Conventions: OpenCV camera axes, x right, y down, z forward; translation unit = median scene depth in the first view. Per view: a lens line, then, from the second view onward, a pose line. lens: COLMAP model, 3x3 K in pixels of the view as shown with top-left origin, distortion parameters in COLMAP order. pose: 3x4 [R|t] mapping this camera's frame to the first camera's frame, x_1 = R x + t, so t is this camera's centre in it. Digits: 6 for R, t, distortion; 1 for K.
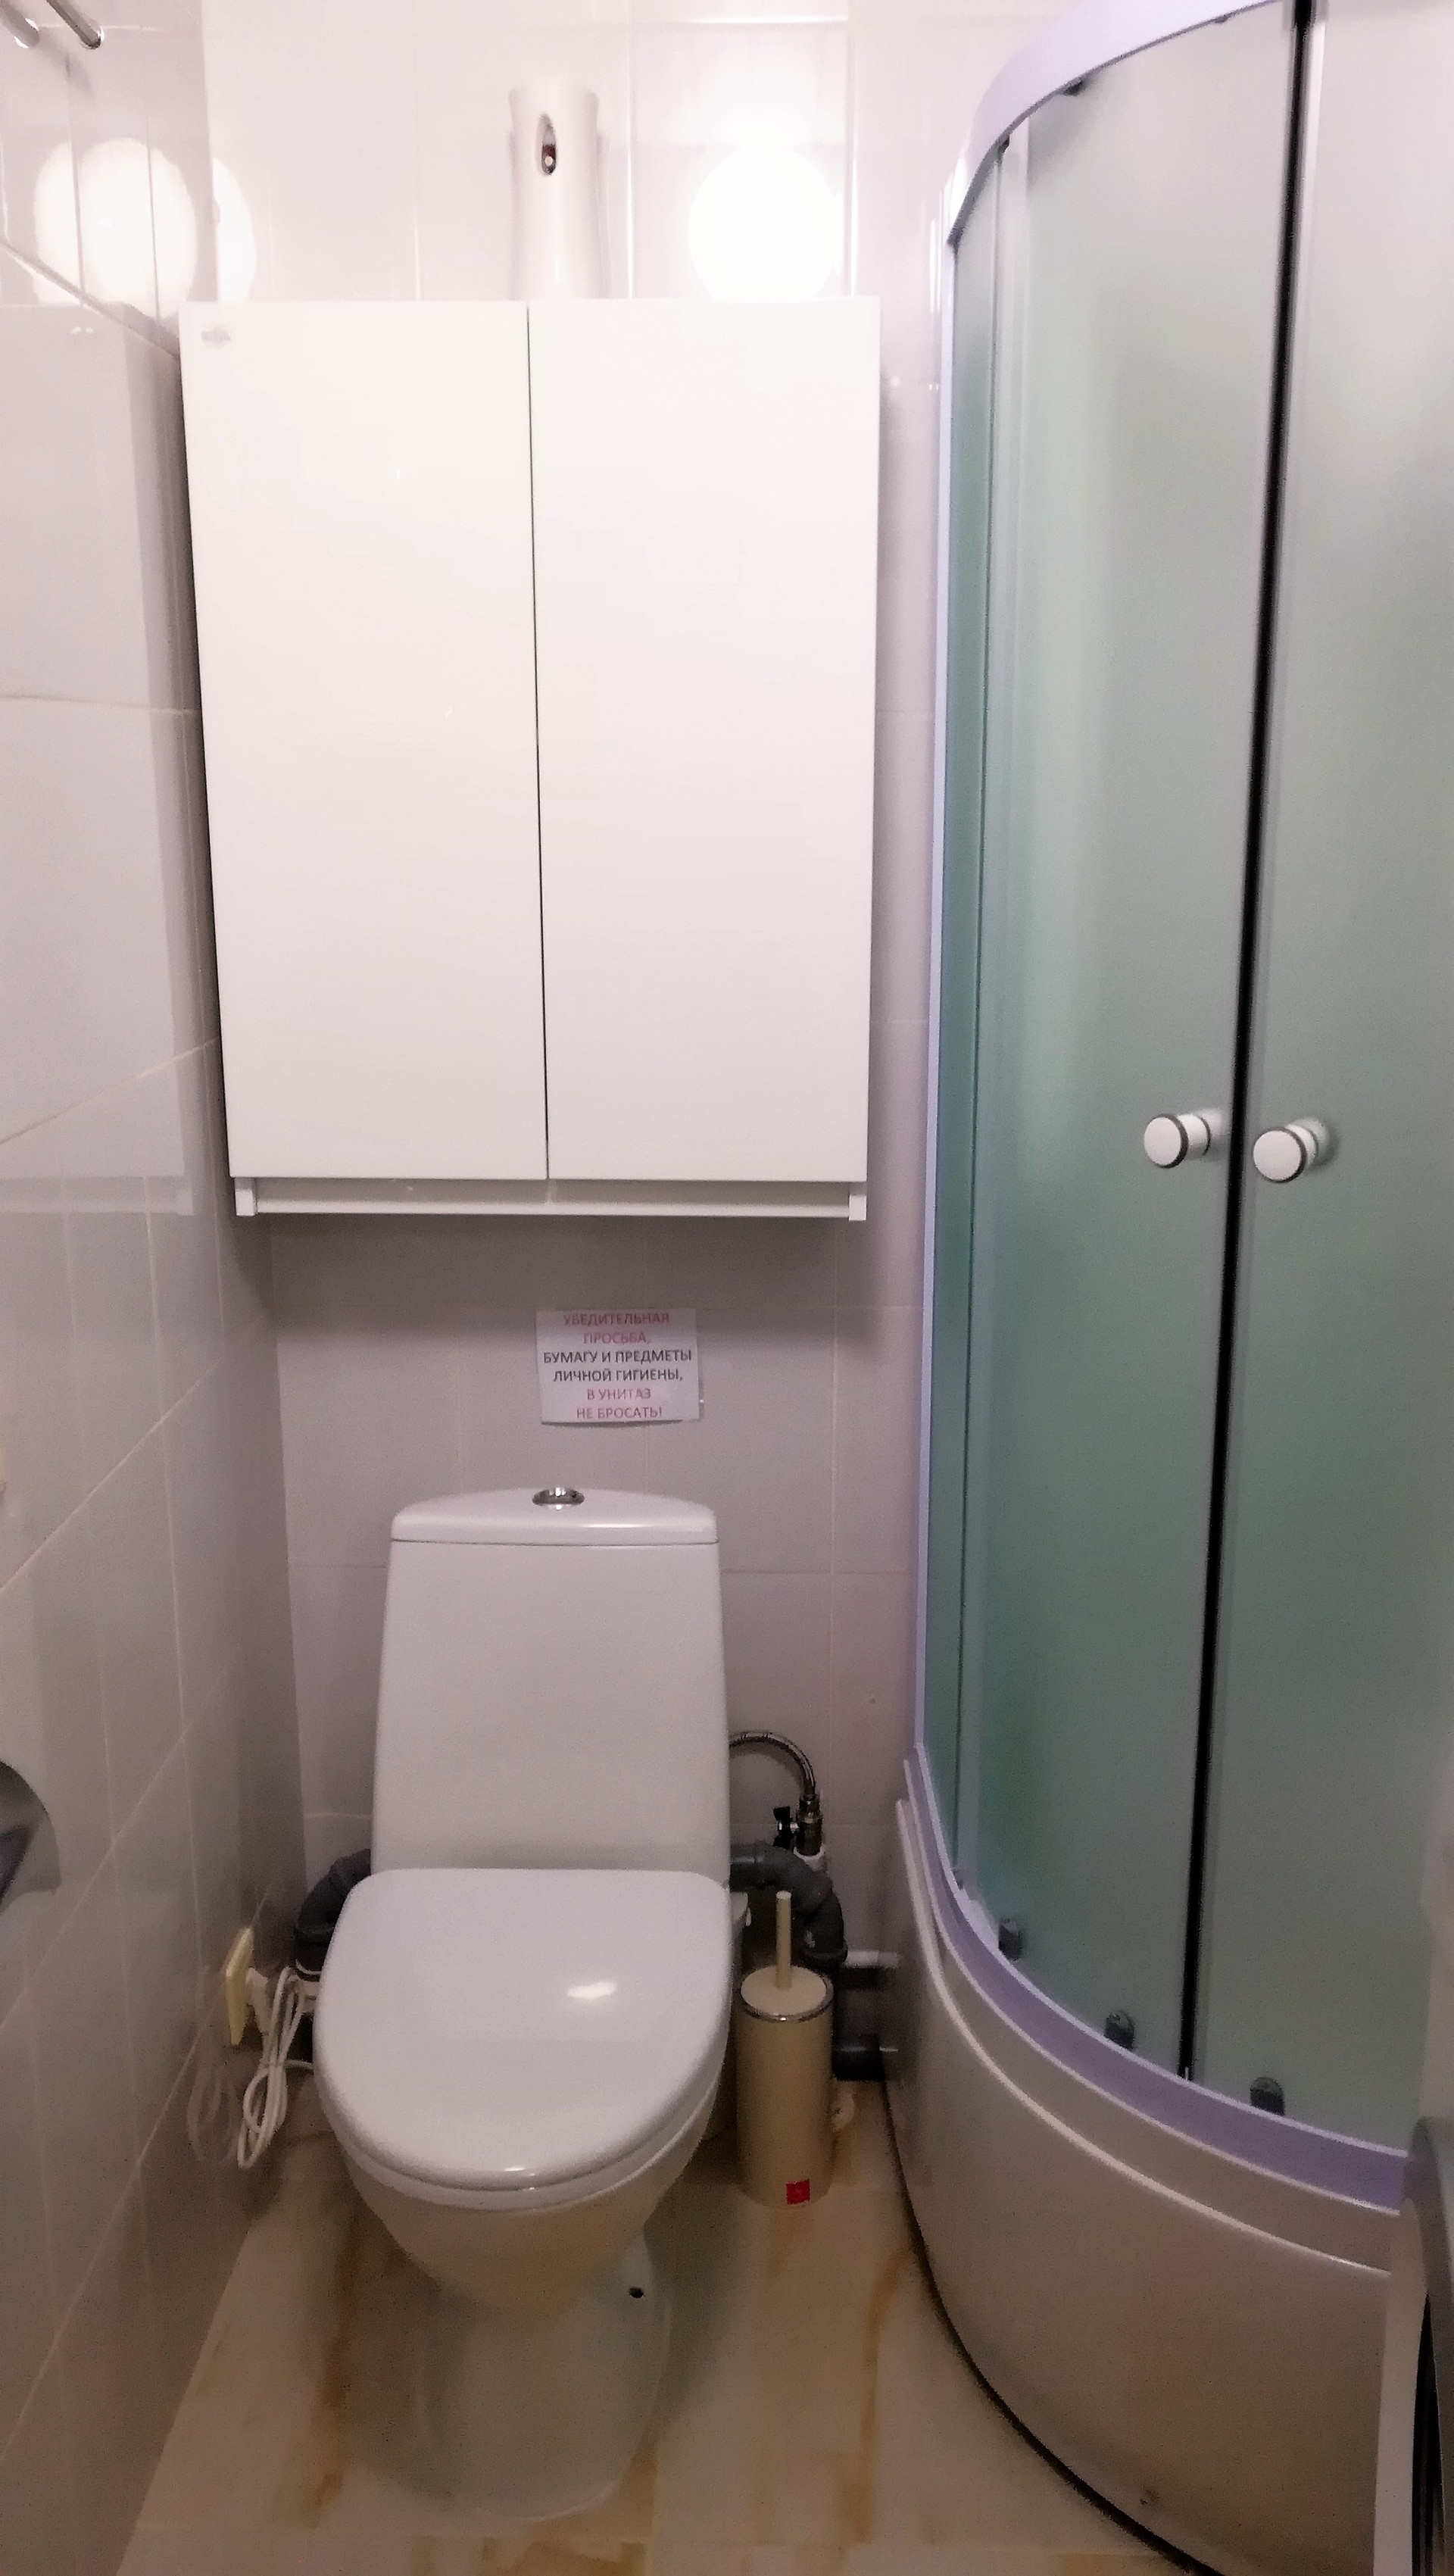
lens RADIAL K [[2060.7, 0, 758.9], [0, 2060.7, 1293.3], [0, 0, 1]] dist [-0.003458, 0.009718]
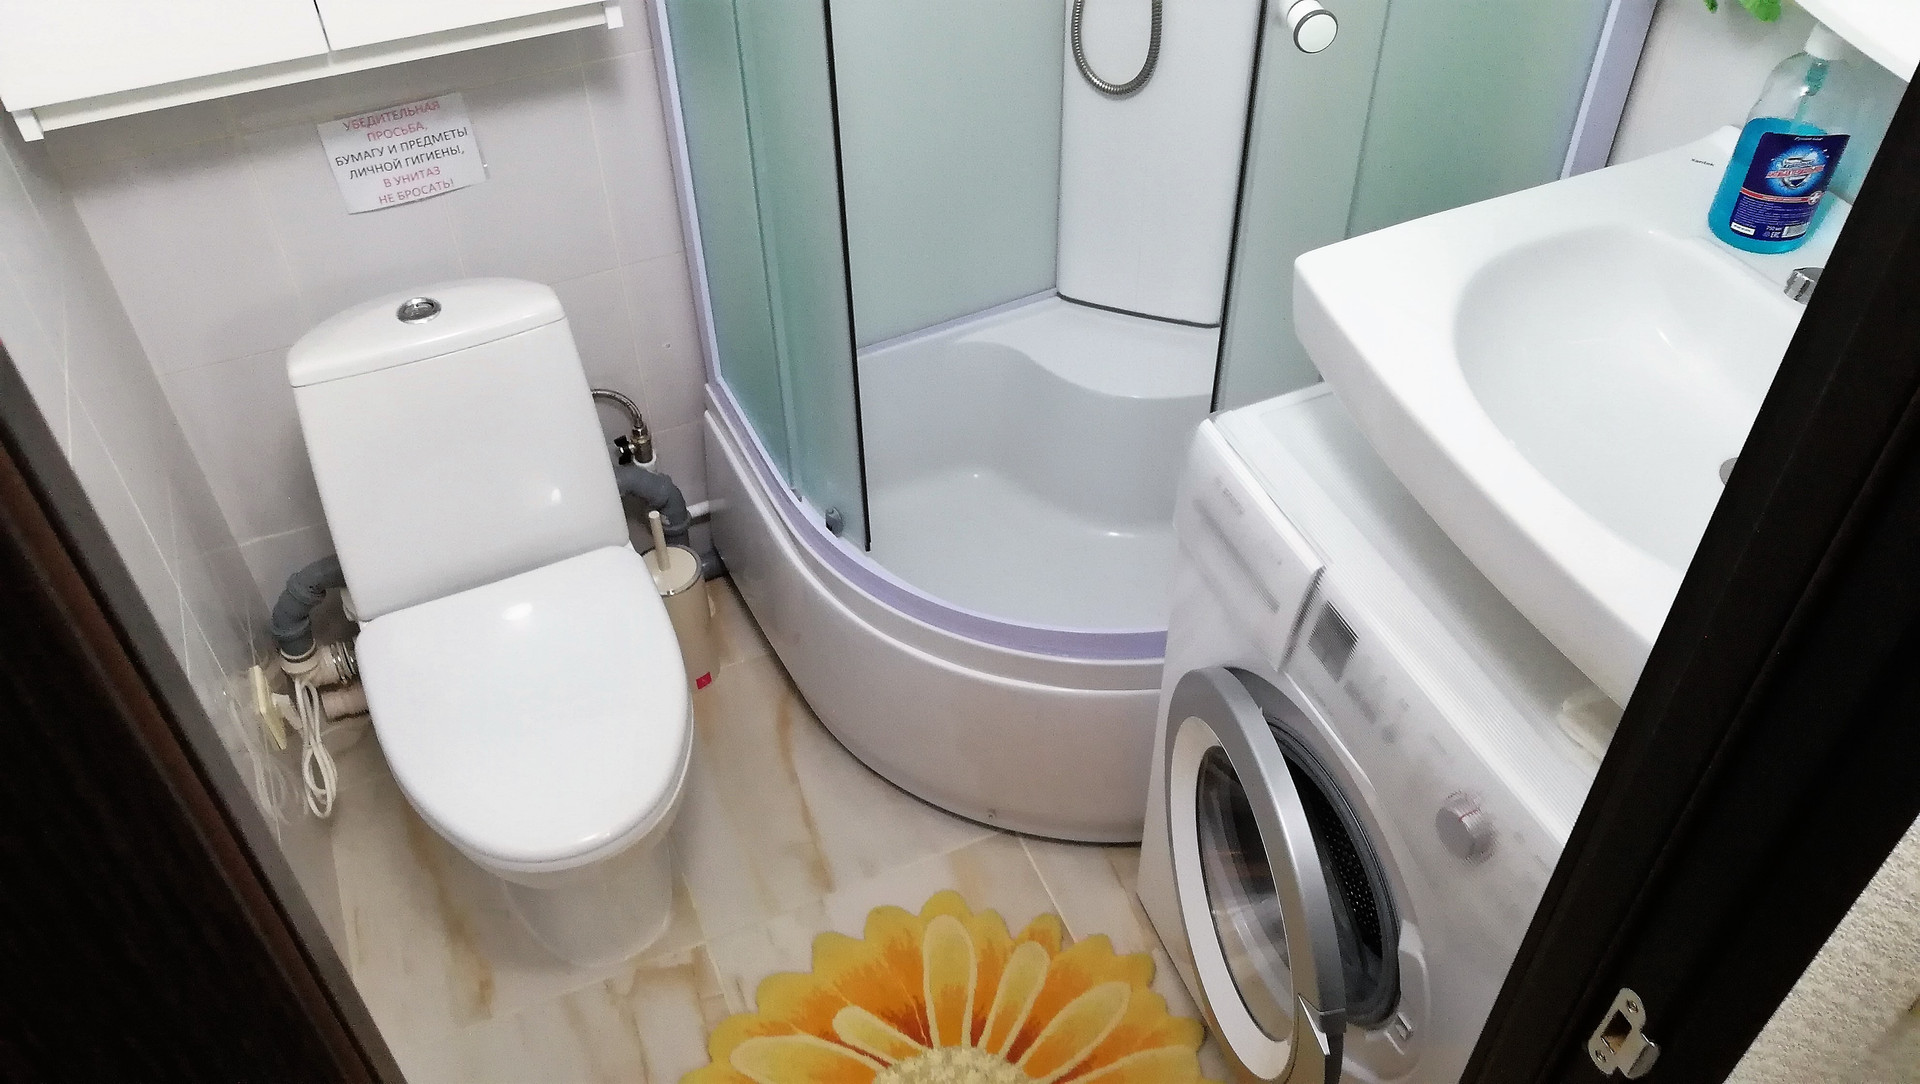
lens RADIAL K [[1549.9, 0, 960.0], [0, 1549.9, 542.0], [0, 0, 1]] dist [0.001974, 0.003209]
pose [[0.909889, -0.300943, 0.285545, -0.098556], [0.112738, 0.841773, 0.527929, -0.203471], [-0.399240, -0.448165, 0.799847, 0.092482]]
